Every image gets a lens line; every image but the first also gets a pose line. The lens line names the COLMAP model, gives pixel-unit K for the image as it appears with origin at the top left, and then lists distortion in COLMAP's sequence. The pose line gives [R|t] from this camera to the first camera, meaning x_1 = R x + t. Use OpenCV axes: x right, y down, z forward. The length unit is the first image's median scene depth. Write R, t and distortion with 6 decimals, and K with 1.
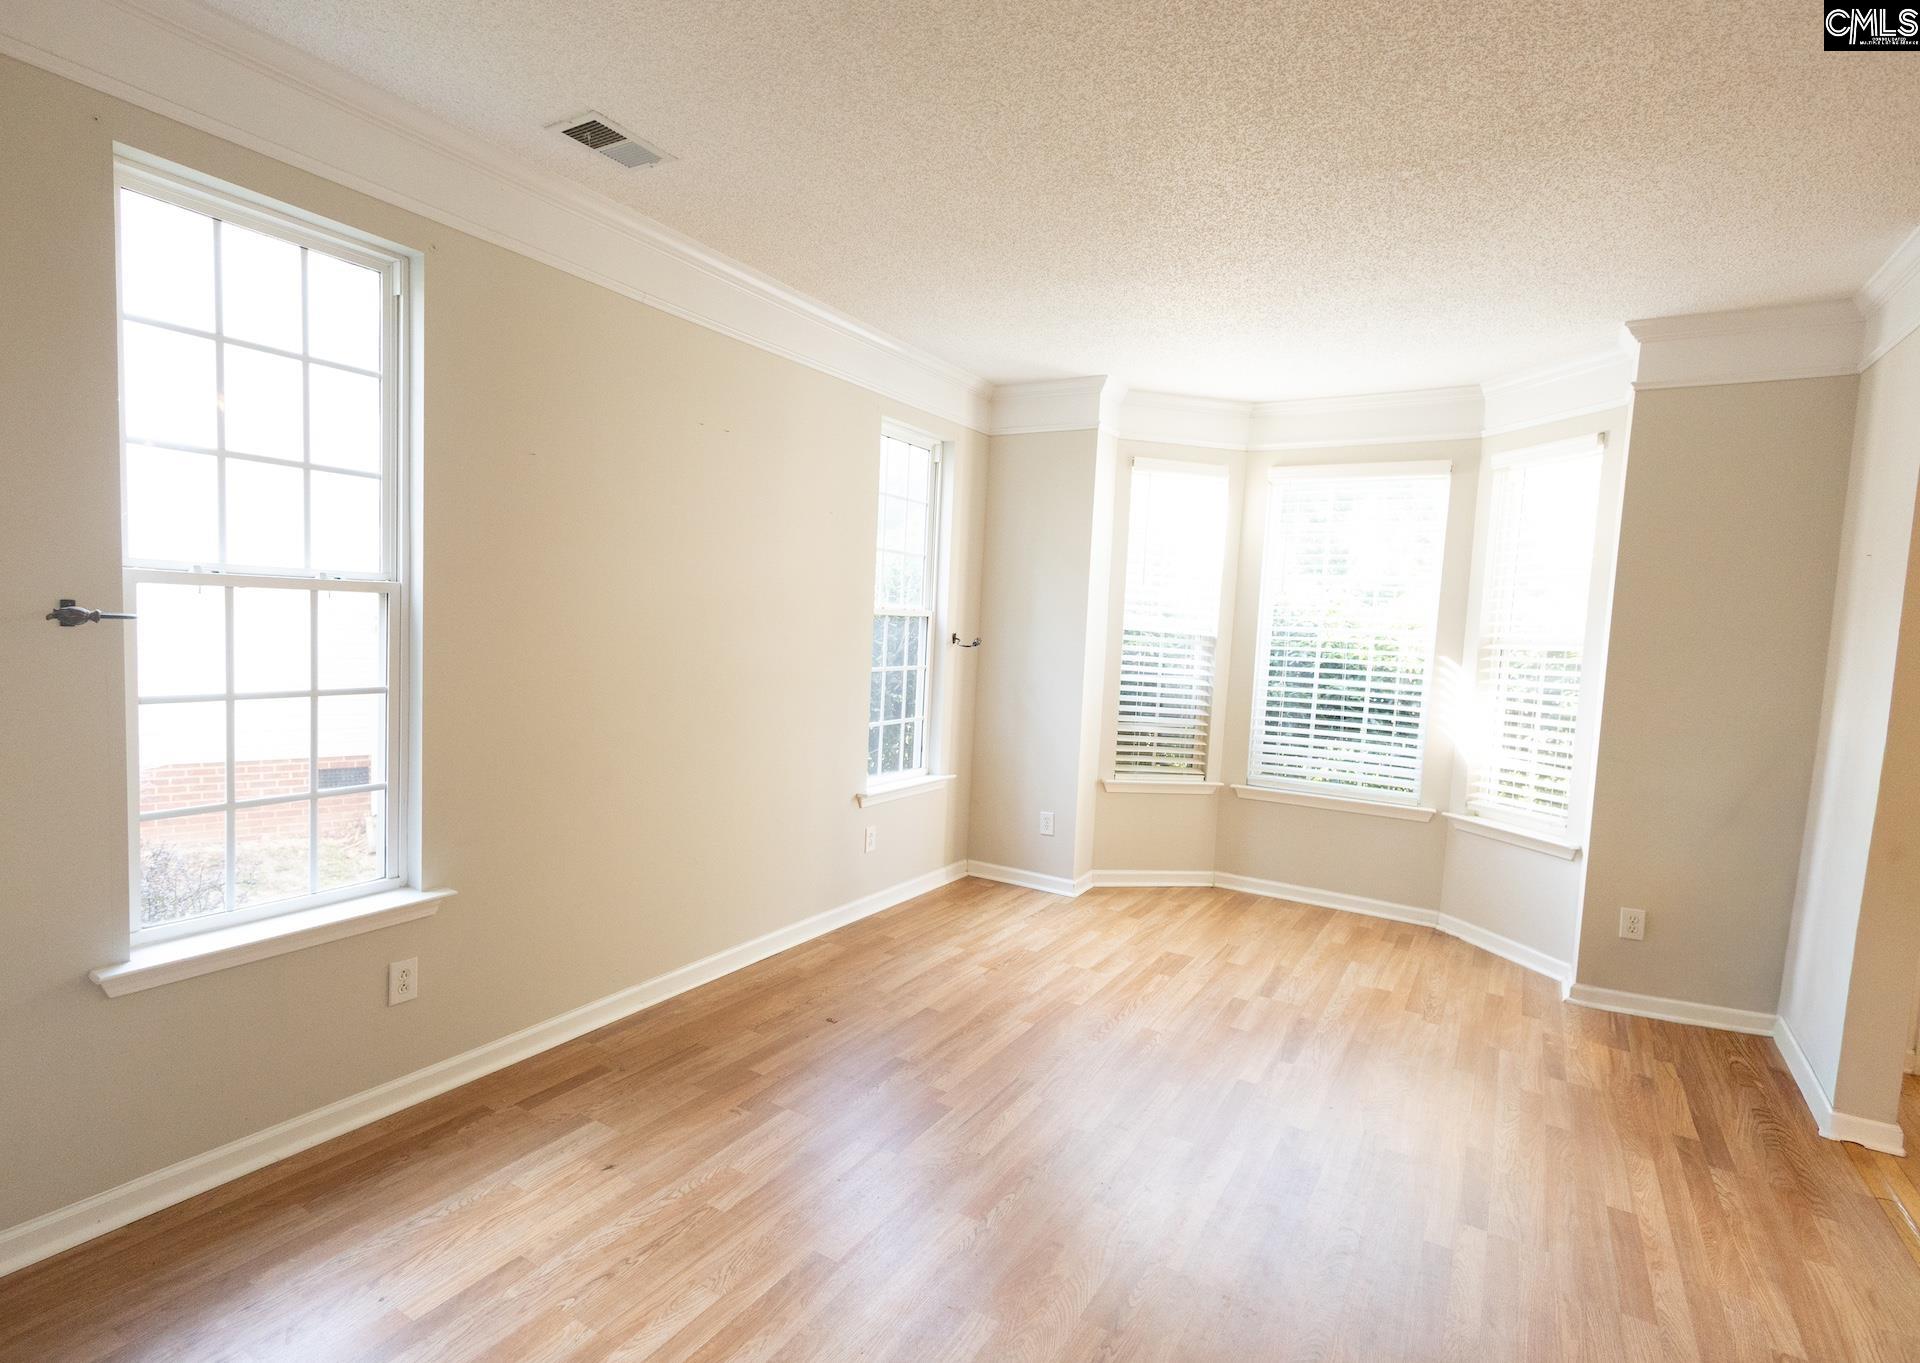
lens RADIAL K [[956.1, 0, 889.5], [0, 956.1, 684.7], [0, 0, 1]] dist [0.010411, 0.001104]
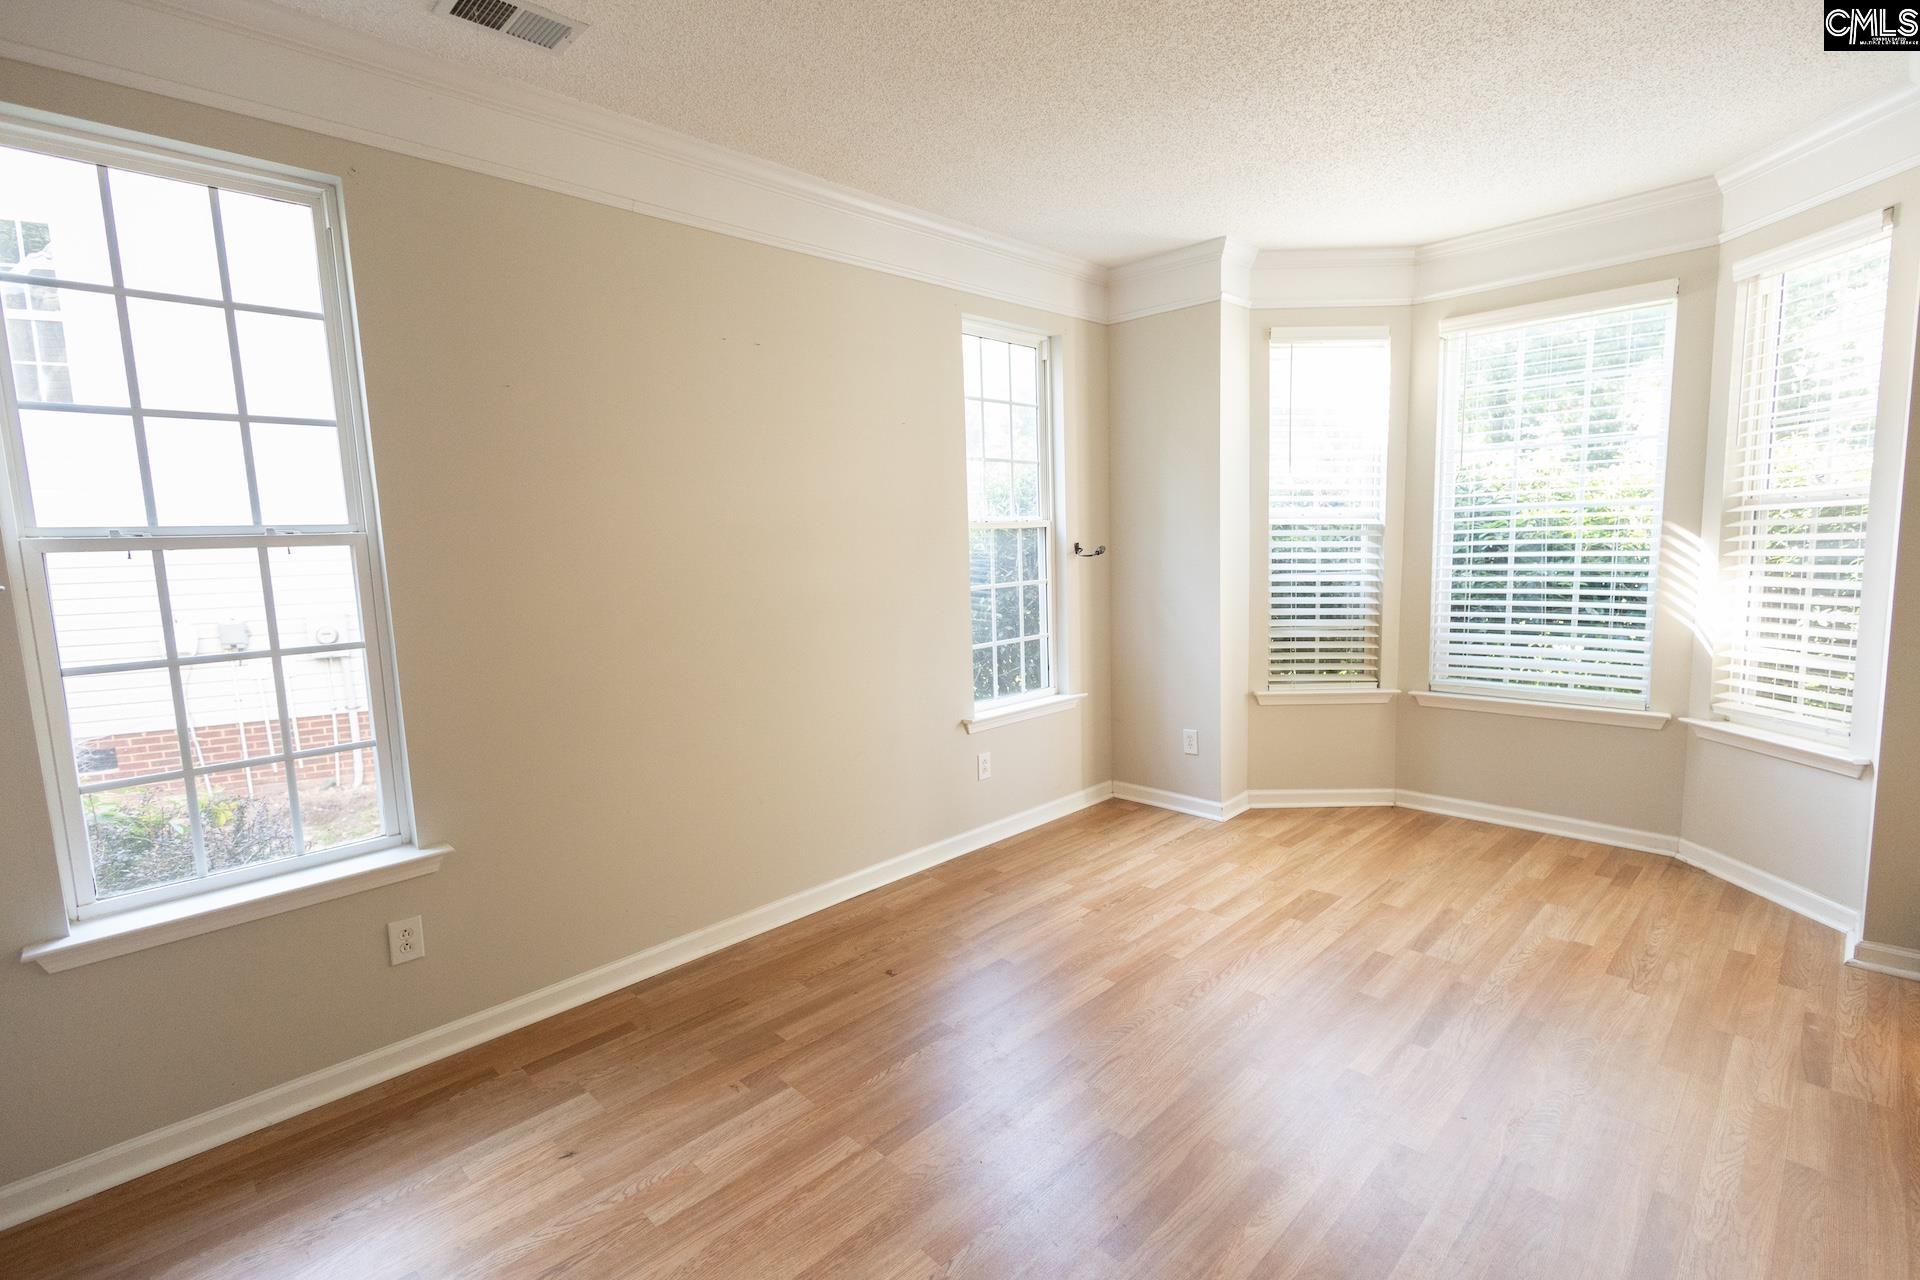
lens RADIAL K [[876.1, 0, 961.1], [0, 876.1, 637.1], [0, 0, 1]] dist [0.014454, -0.004844]
pose [[0.976400, -0.051609, -0.209715, 0.158888], [0.060201, 0.997580, 0.034792, 0.002112], [0.207412, -0.046596, 0.977143, 0.161130]]
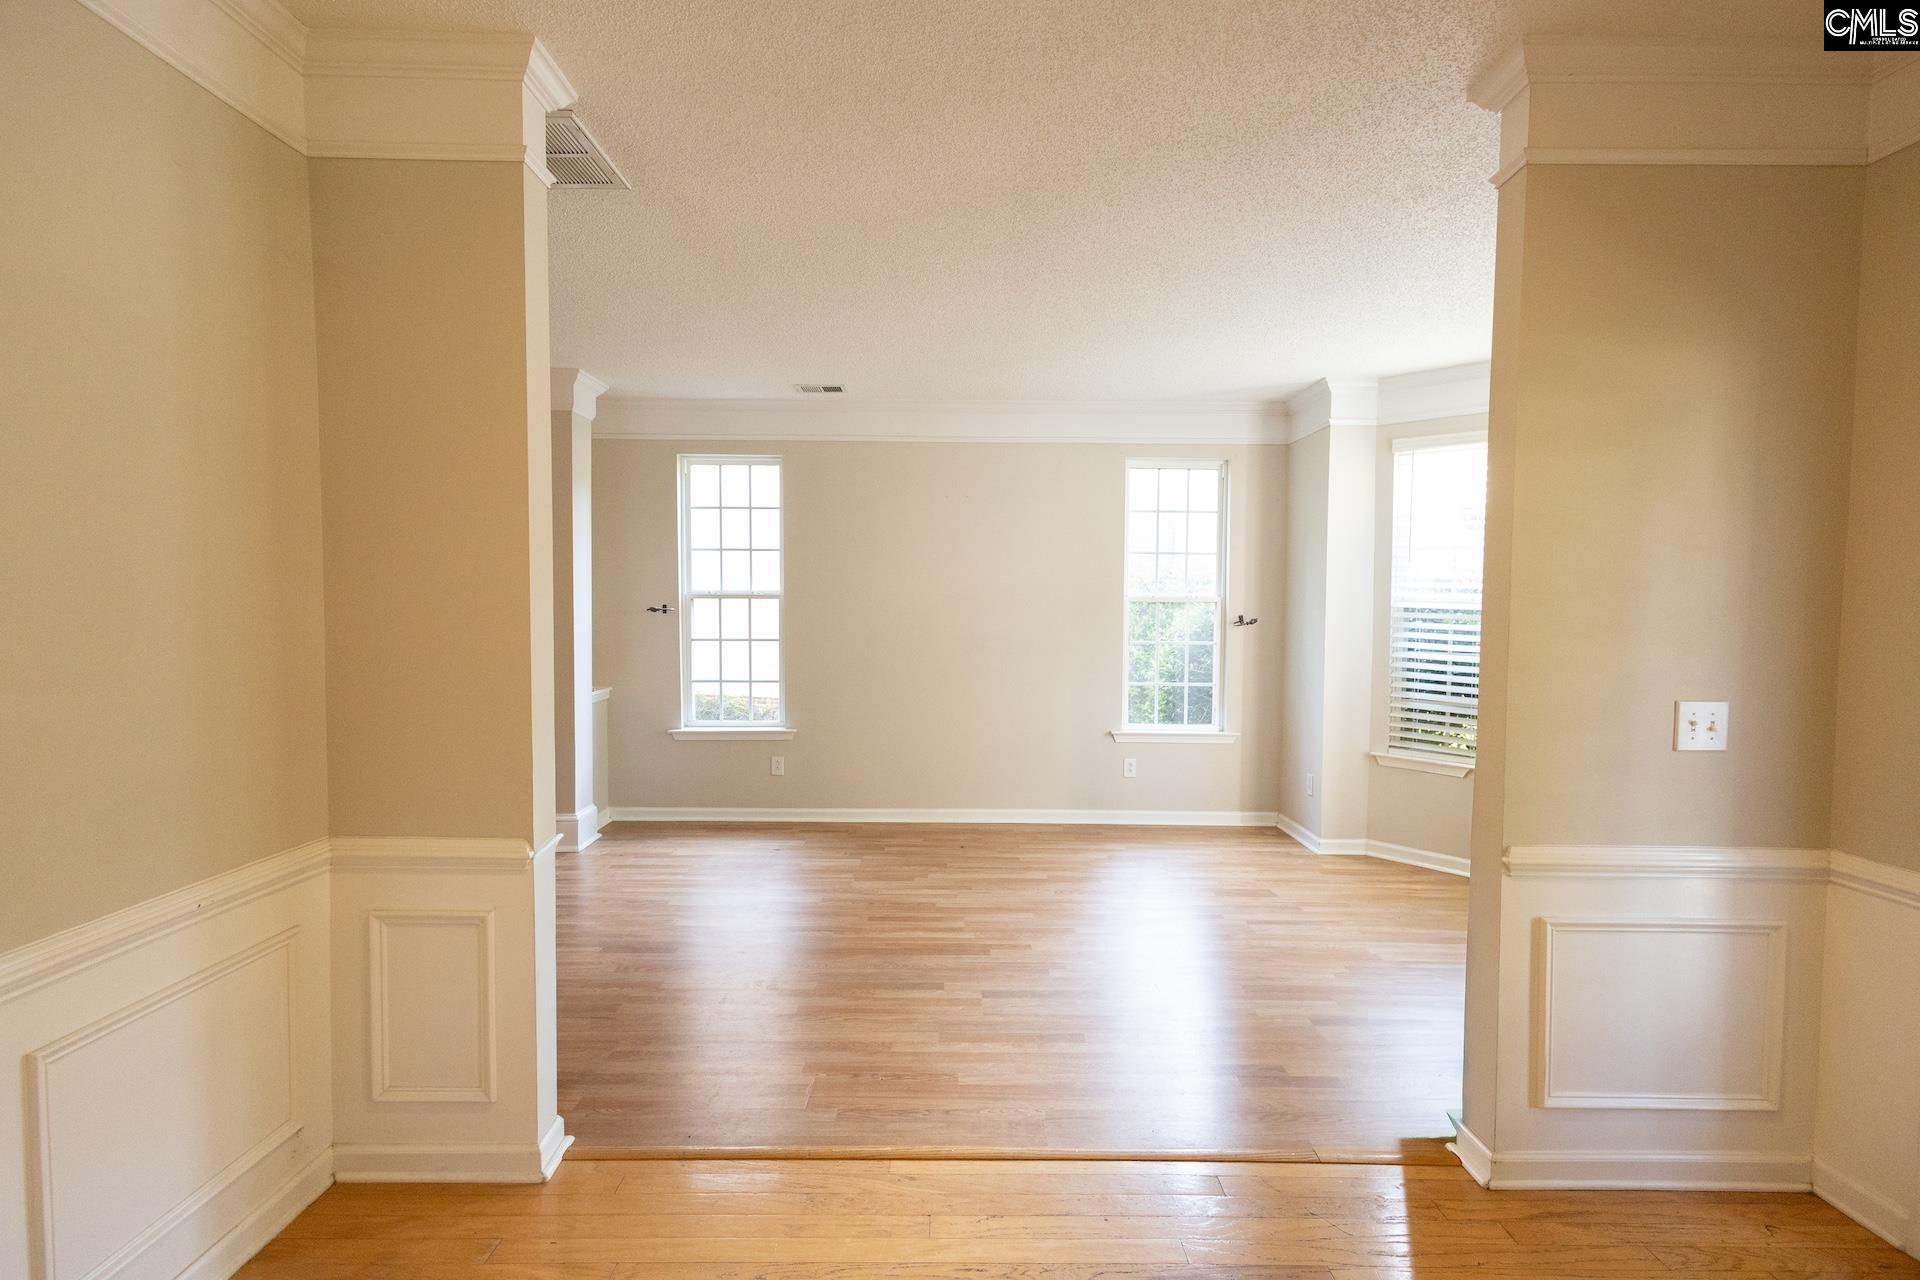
lens RADIAL K [[876.1, 0, 949.8], [0, 876.1, 646.3], [0, 0, 1]] dist [0.014454, -0.004844]
pose [[0.551303, 0.000402, -0.834305, 0.943958], [-0.044305, 0.998603, -0.028795, 0.040288], [0.833128, 0.052838, 0.550551, 0.105956]]
